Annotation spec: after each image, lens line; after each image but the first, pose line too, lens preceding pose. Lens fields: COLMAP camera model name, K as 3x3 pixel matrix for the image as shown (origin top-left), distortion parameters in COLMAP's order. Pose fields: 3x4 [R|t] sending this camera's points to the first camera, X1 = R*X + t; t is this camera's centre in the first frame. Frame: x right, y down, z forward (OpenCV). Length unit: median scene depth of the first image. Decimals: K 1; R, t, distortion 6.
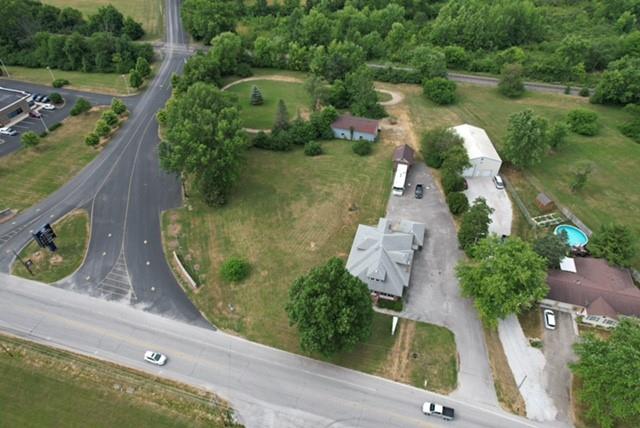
lens RADIAL K [[407.9, 0, 322.1], [0, 407.9, 213.3], [0, 0, 1]] dist [-0.077480, 0.074779]
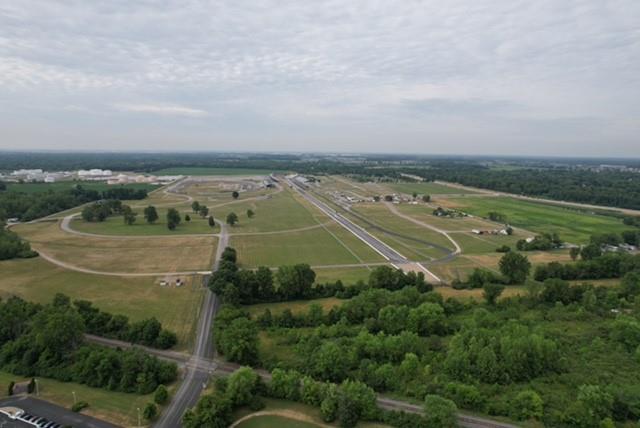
lens RADIAL K [[407.9, 0, 322.1], [0, 407.9, 213.3], [0, 0, 1]] dist [-0.077480, 0.074779]
pose [[0.995691, 0.019381, -0.090684, 0.053920], [-0.065996, 0.835087, -0.546144, -0.219230], [0.065145, 0.549776, 0.832768, -0.096304]]
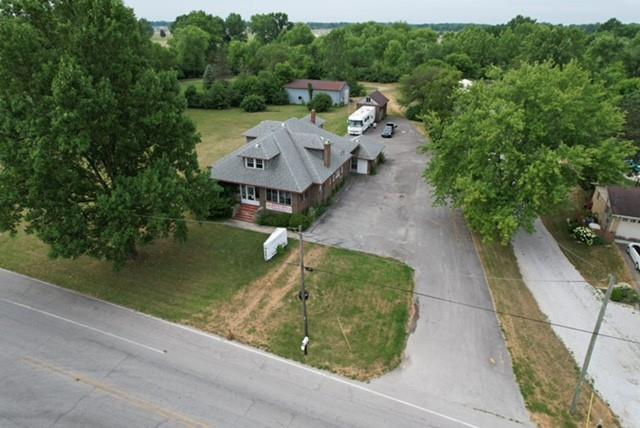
lens RADIAL K [[407.9, 0, 322.1], [0, 407.9, 213.3], [0, 0, 1]] dist [-0.077480, 0.074779]
pose [[0.996008, 0.040909, -0.079335, 0.130819], [-0.062310, 0.955061, -0.289785, 0.184582], [0.063915, 0.293571, 0.953798, 0.283083]]
